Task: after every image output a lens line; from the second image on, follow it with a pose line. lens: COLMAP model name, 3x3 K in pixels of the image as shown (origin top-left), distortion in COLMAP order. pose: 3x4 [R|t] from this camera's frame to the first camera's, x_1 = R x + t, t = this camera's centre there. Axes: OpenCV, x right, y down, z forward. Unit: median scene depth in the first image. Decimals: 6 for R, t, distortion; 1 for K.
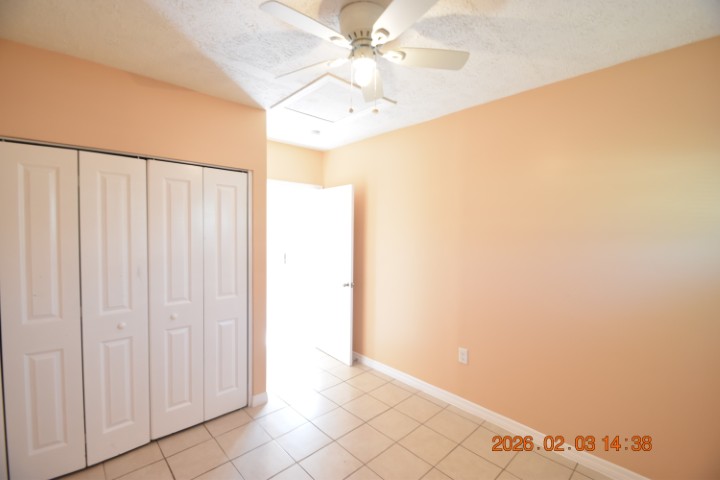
lens RADIAL K [[313.8, 0, 362.3], [0, 313.8, 244.8], [0, 0, 1]] dist [0.000555, -0.009723]
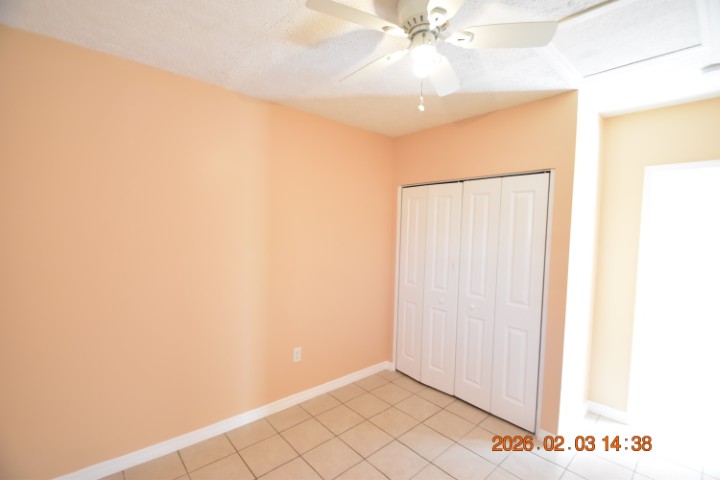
lens RADIAL K [[313.8, 0, 354.5], [0, 313.8, 249.6], [0, 0, 1]] dist [0.000555, -0.009723]
pose [[-0.035876, 0.050014, -0.998104, 0.602882], [-0.075488, 0.995758, 0.052610, -0.021682], [0.996501, 0.077232, -0.031948, 0.556263]]
